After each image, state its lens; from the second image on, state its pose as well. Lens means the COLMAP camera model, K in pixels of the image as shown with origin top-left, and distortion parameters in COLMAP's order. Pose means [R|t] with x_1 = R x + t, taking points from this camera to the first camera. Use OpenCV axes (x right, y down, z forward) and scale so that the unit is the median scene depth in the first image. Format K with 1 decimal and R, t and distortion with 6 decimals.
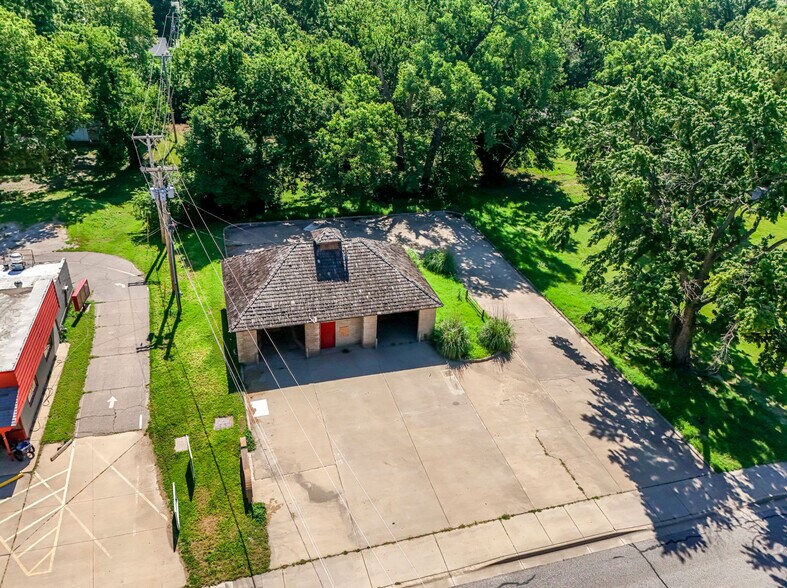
lens RADIAL K [[610.4, 0, 393.2], [0, 610.4, 290.6], [0, 0, 1]] dist [0.035107, -0.033856]
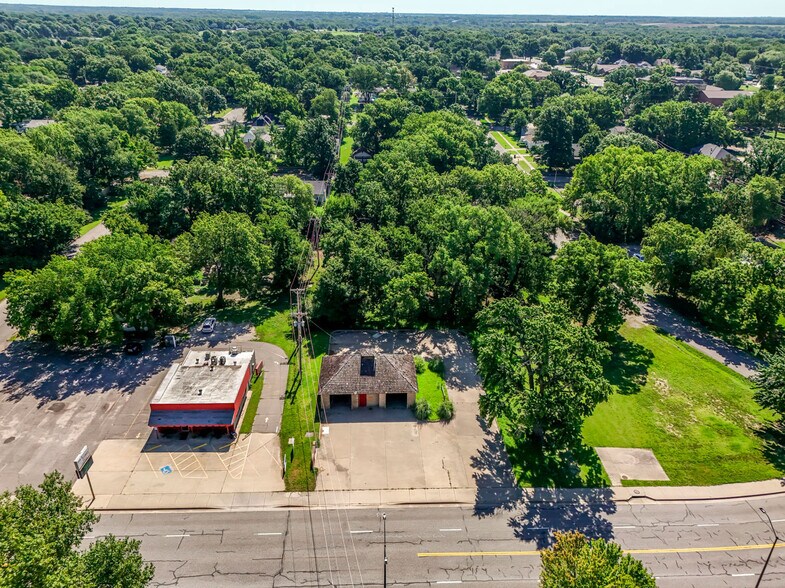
lens RADIAL K [[577.9, 0, 391.1], [0, 577.9, 287.5], [0, 0, 1]] dist [0.064862, -0.065051]
pose [[0.968971, 0.071691, -0.236551, 0.435986], [-0.091944, 0.992882, -0.075714, -0.173731], [0.229440, 0.095114, 0.968664, -0.967605]]
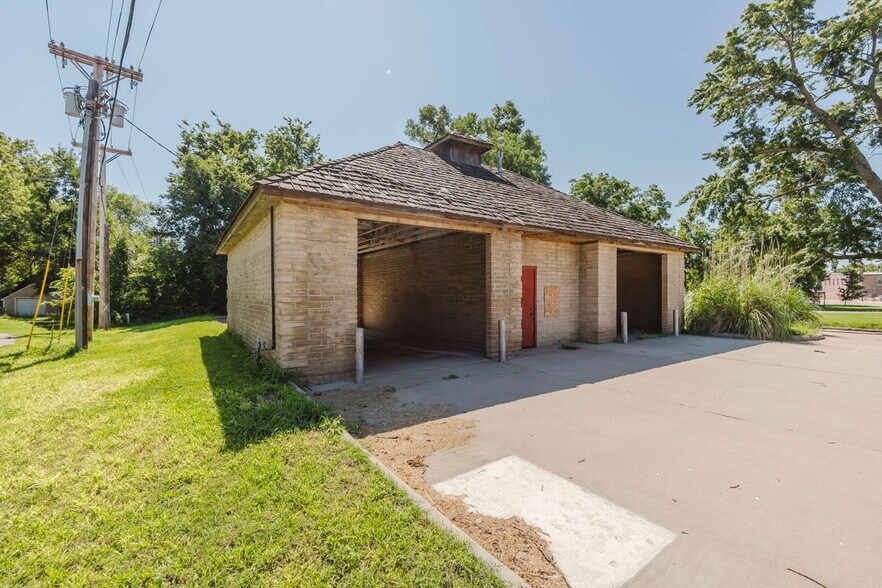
lens RADIAL K [[377.0, 0, 442.7], [0, 377.0, 291.7], [0, 0, 1]] dist [-0.009144, 0.001465]
pose [[0.952411, -0.048583, 0.300920, -0.225308], [0.190681, 0.865163, -0.463825, 0.164251], [-0.237811, 0.499132, 0.833255, 0.813206]]
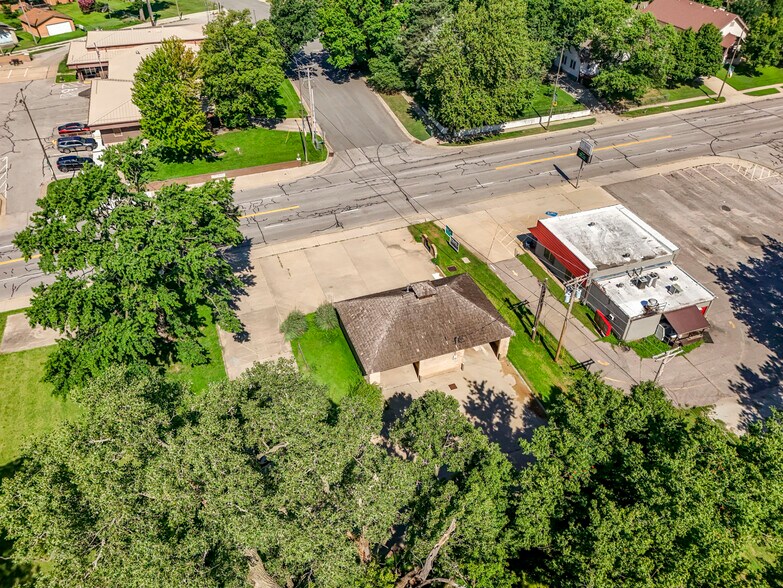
lens RADIAL K [[576.4, 0, 390.1], [0, 576.4, 291.3], [0, 0, 1]] dist [0.064862, -0.065051]
pose [[-0.996165, -0.007593, -0.087164, 0.065772], [-0.083846, 0.367524, 0.926227, -1.233368], [0.025002, 0.929983, -0.366752, 1.482291]]
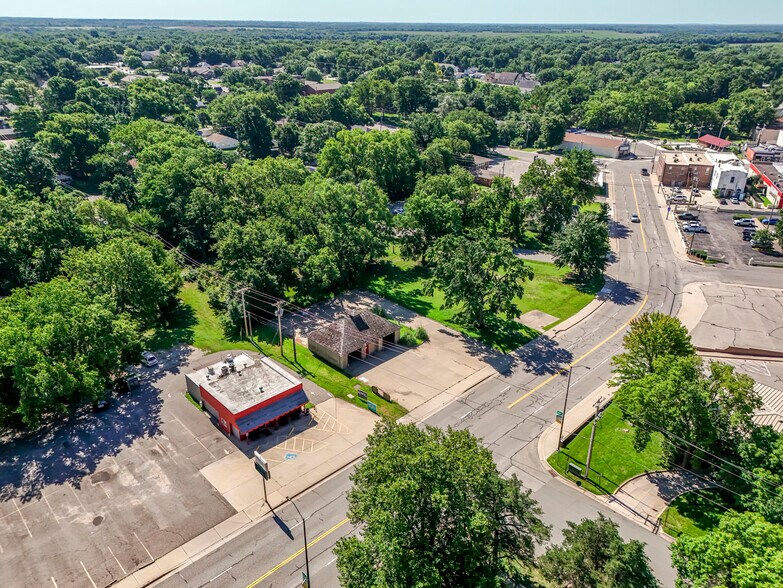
lens RADIAL K [[576.4, 0, 388.7], [0, 576.4, 300.3], [0, 0, 1]] dist [0.064862, -0.065051]
pose [[0.886179, -0.236848, 0.398233, -0.923496], [0.260141, 0.965560, -0.004622, -0.093128], [-0.383423, 0.107693, 0.917273, -1.233805]]
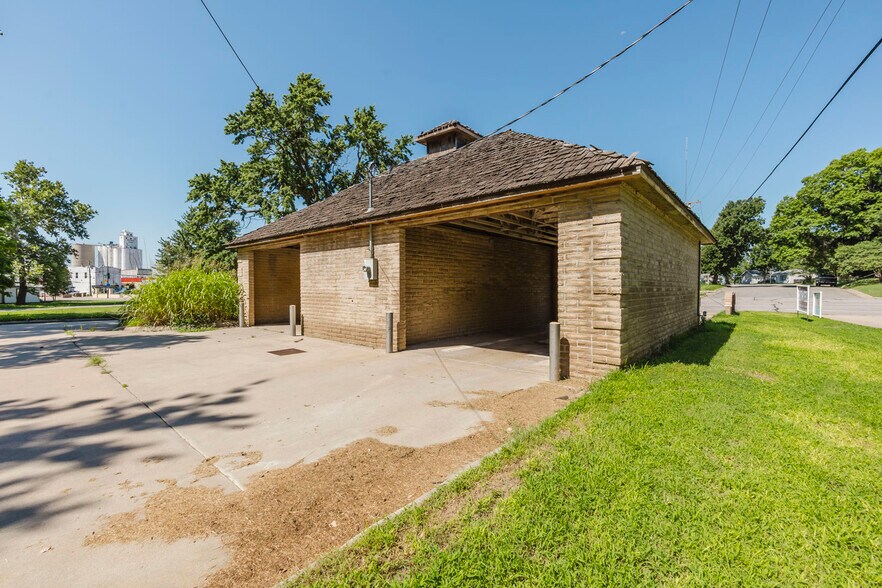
lens RADIAL K [[377.0, 0, 442.4], [0, 377.0, 290.0], [0, 0, 1]] dist [-0.009144, 0.001465]
pose [[-0.532102, -0.050783, 0.845156, -0.380415], [0.395165, 0.867916, 0.300943, -0.077317], [-0.748807, 0.494109, -0.441751, 1.225893]]
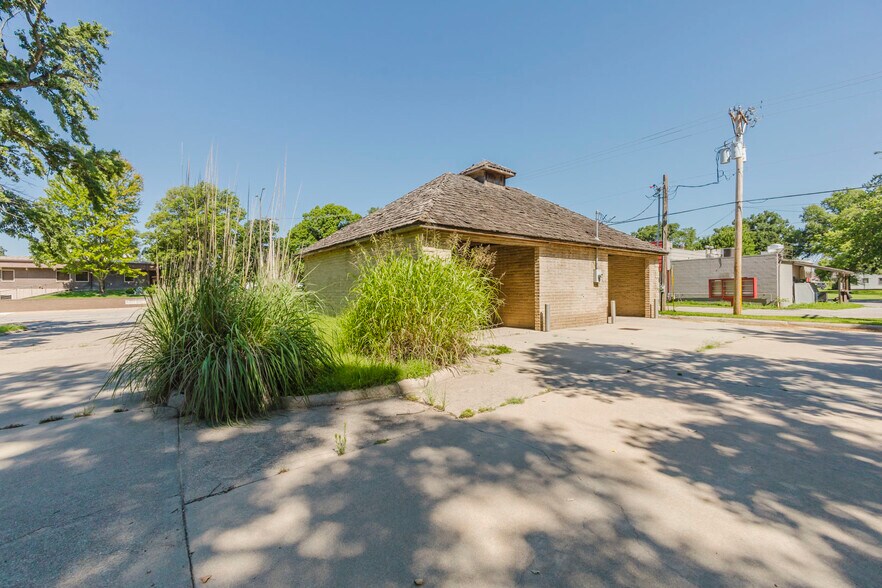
lens RADIAL K [[377.0, 0, 442.6], [0, 377.0, 285.3], [0, 0, 1]] dist [-0.009144, 0.001465]
pose [[-0.933077, -0.040293, -0.357413, 0.070112], [-0.203650, 0.878264, 0.432643, -0.149738], [0.296471, 0.476476, -0.827693, 1.398719]]
